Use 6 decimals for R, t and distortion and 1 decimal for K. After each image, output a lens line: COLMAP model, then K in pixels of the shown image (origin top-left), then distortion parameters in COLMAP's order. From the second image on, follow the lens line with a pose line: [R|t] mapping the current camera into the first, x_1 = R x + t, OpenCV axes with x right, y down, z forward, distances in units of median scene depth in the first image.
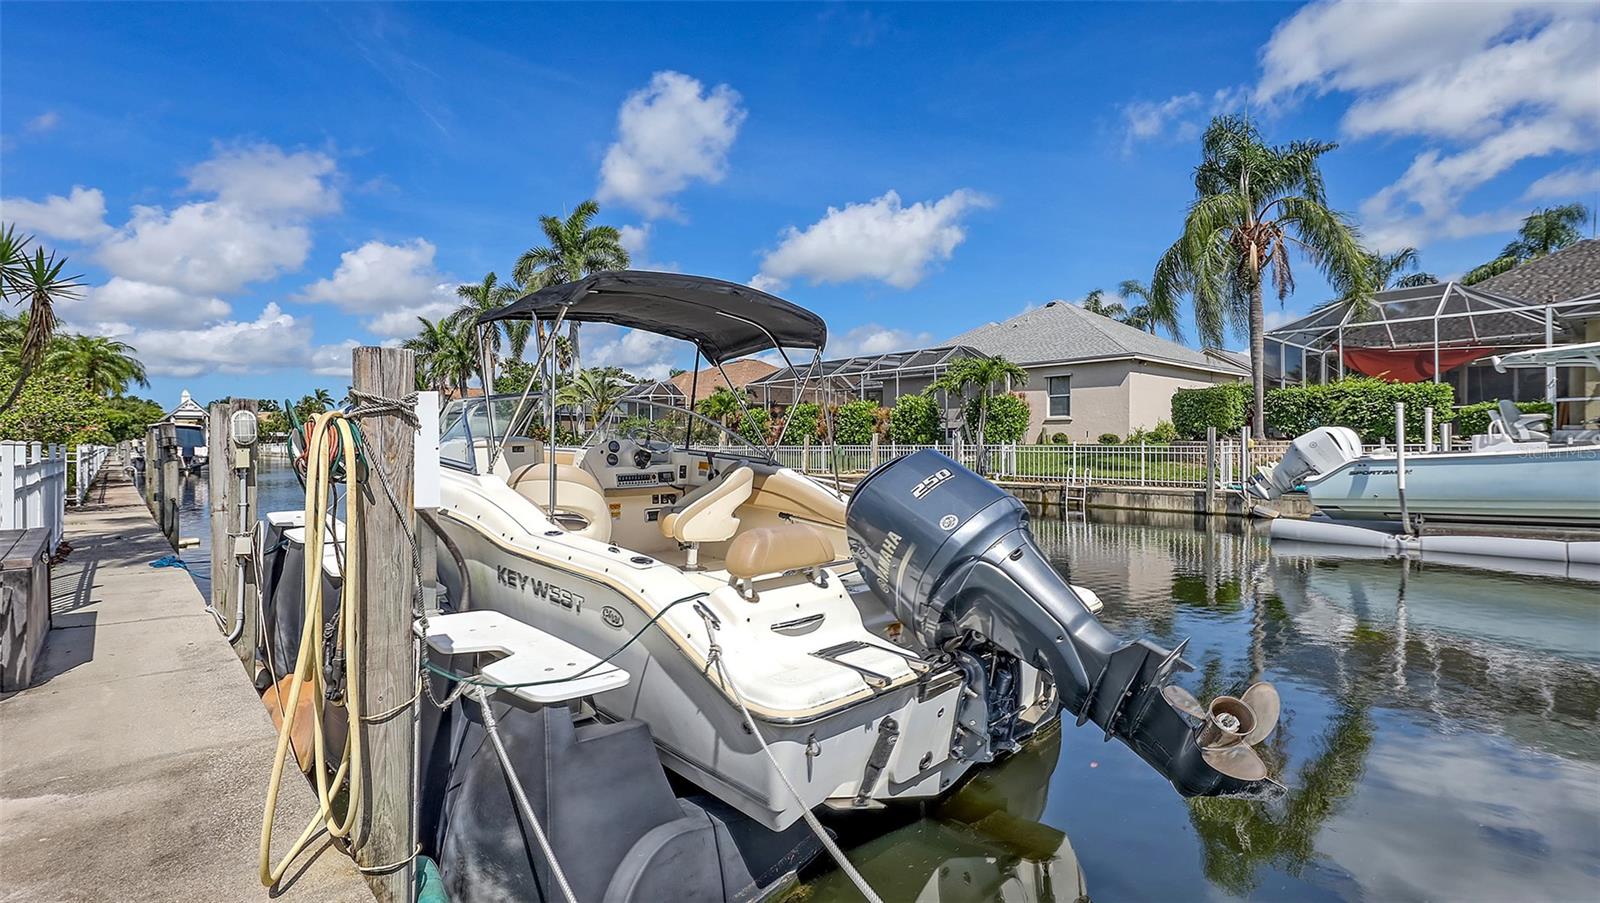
lens RADIAL K [[713.7, 0, 794.3], [0, 713.7, 437.4], [0, 0, 1]] dist [0.001820, -0.007890]
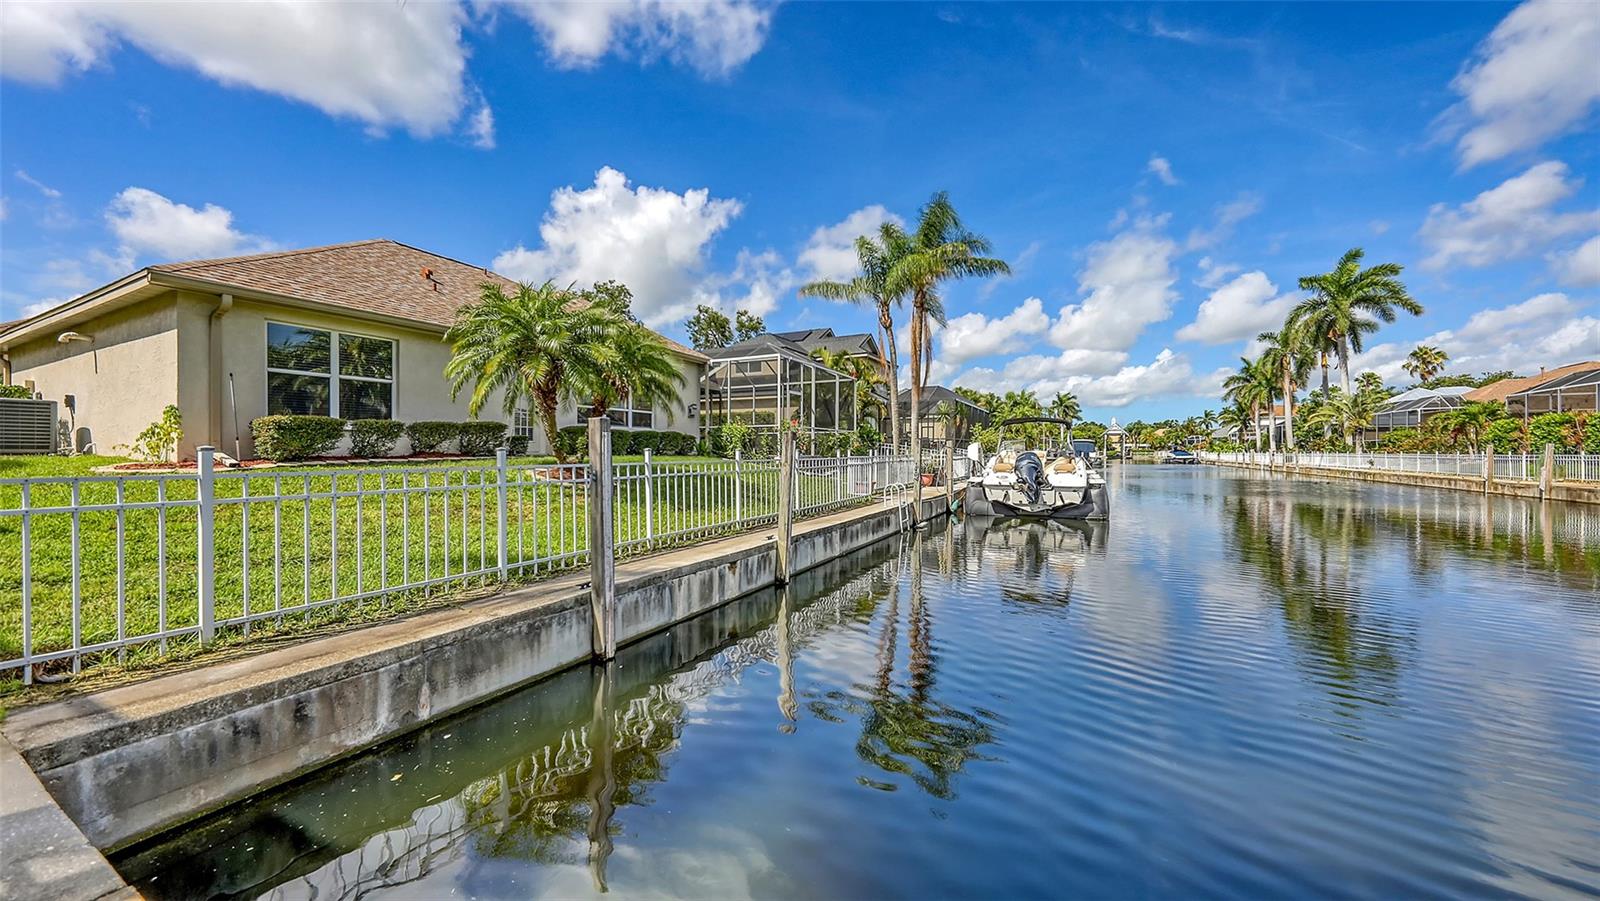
lens RADIAL K [[570.3, 0, 821.3], [0, 570.3, 445.5], [0, 0, 1]] dist [0.000128, -0.000021]
pose [[0.342680, 0.008188, -0.939416, 0.595677], [-0.001075, 0.999965, 0.008324, -0.010419], [0.939452, -0.001843, 0.342677, -0.362619]]
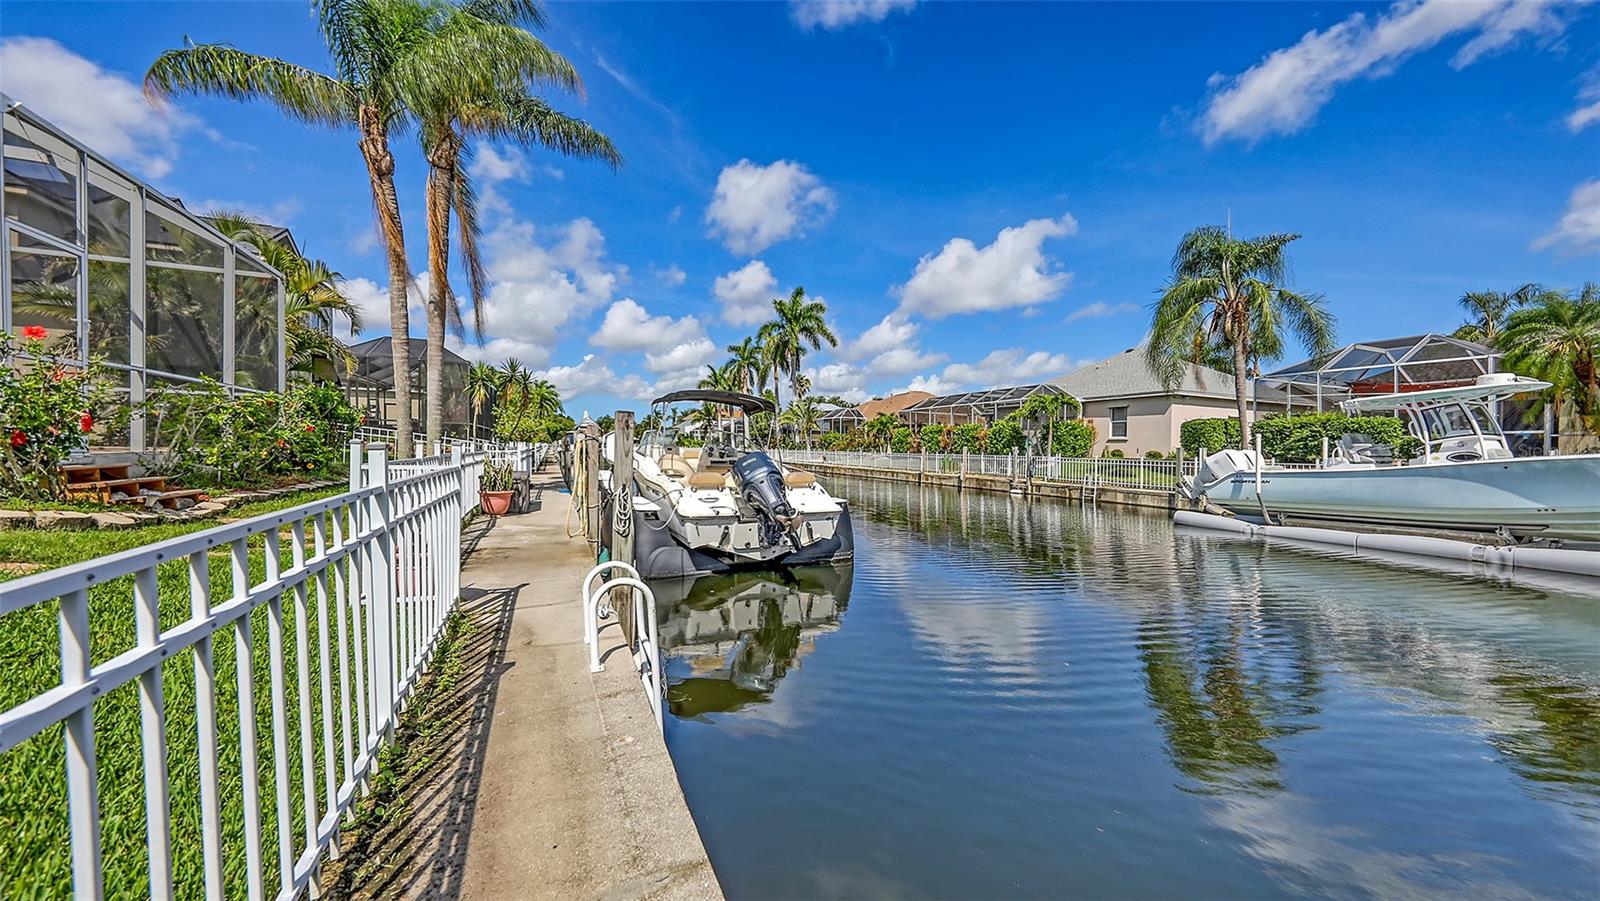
lens RADIAL K [[570.3, 0, 821.3], [0, 570.3, 445.5], [0, 0, 1]] dist [0.000128, -0.000021]
pose [[0.951697, 0.023132, -0.306167, 0.232232], [-0.023530, 0.999720, 0.002392, -0.004359], [0.306137, 0.004928, 0.951975, -0.253828]]
